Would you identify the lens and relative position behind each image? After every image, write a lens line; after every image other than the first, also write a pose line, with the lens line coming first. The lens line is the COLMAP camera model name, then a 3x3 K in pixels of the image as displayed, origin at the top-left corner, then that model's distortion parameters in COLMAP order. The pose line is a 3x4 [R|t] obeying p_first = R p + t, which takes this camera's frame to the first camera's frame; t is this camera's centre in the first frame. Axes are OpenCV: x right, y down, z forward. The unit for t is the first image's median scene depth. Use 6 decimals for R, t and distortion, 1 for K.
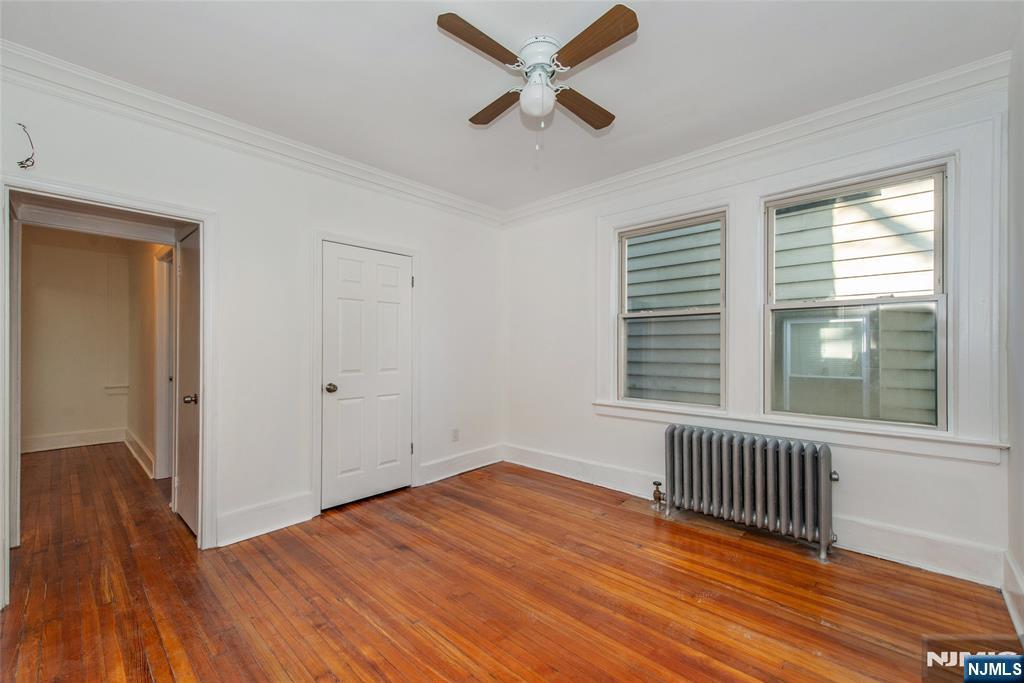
lens RADIAL K [[417.3, 0, 510.7], [0, 417.3, 346.7], [0, 0, 1]] dist [0.003200, 0.000049]
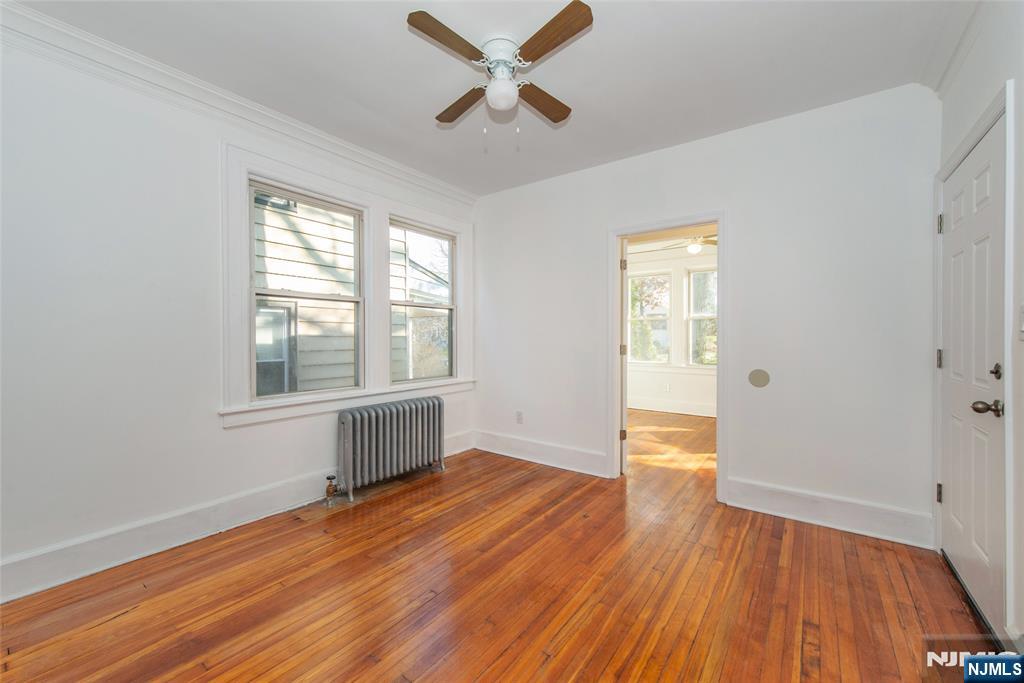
lens RADIAL K [[427.8, 0, 512.0], [0, 427.8, 341.5], [0, 0, 1]] dist [0.016471, -0.000098]
pose [[-0.134248, -0.011303, 0.990883, -0.657576], [-0.002115, 0.999936, 0.011120, 0.009949], [-0.990946, -0.000603, -0.134263, 0.726360]]
